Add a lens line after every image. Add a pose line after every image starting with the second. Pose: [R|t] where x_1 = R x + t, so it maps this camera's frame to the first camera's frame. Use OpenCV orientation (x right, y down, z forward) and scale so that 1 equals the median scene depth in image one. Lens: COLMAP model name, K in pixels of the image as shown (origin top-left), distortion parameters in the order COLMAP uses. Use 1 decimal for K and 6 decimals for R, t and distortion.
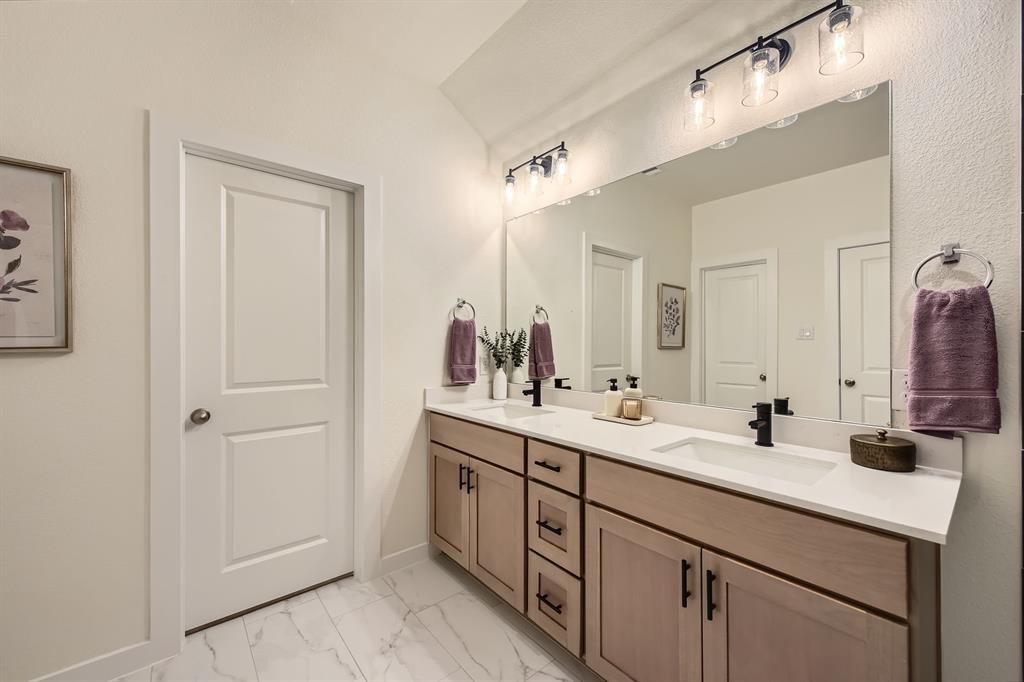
lens RADIAL K [[402.1, 0, 512.0], [0, 402.1, 341.0], [0, 0, 1]] dist [0.001730, 0.000180]
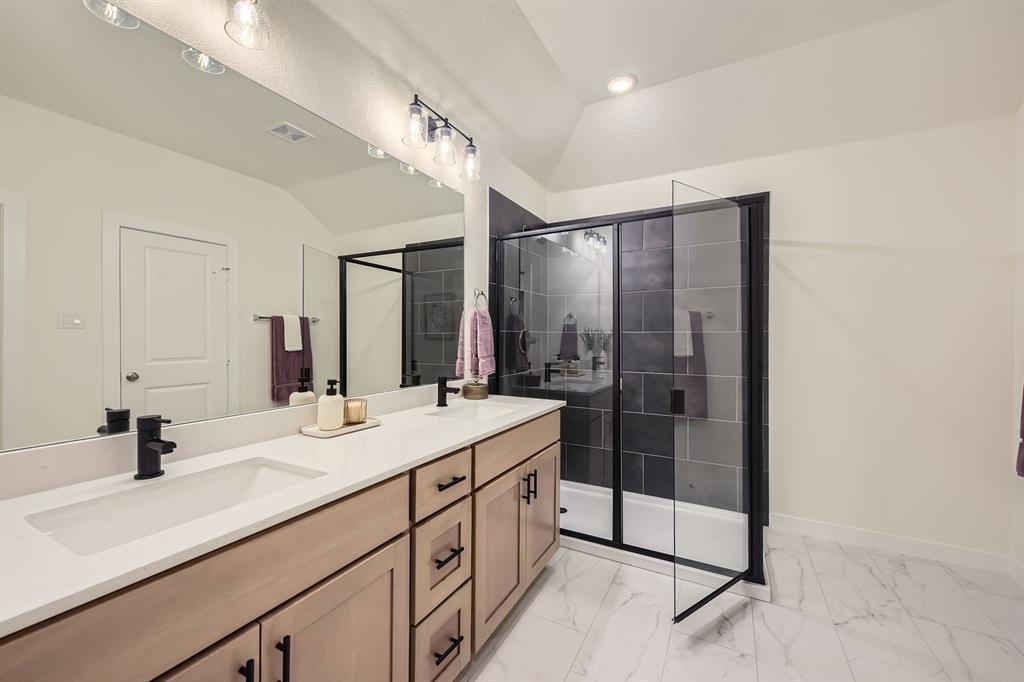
lens RADIAL K [[402.1, 0, 512.0], [0, 402.1, 341.0], [0, 0, 1]] dist [0.001730, 0.000180]
pose [[-0.367114, -0.009365, 0.930129, -0.716214], [-0.013395, 0.999899, 0.004780, 0.014030], [-0.930080, -0.010704, -0.367202, 1.182516]]
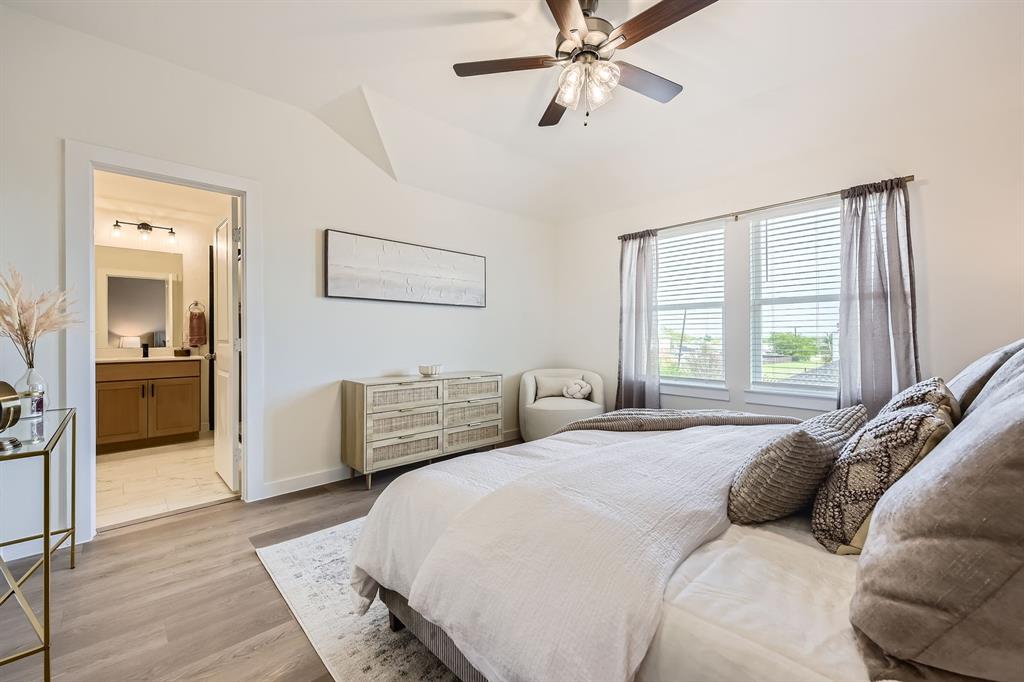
lens RADIAL K [[402.1, 0, 512.0], [0, 402.1, 341.0], [0, 0, 1]] dist [0.001730, 0.000180]
pose [[-0.077638, -0.006103, 0.996963, -2.460627], [-0.008555, 0.999949, 0.005455, 0.090754], [-0.996945, -0.008106, -0.077686, -1.429570]]
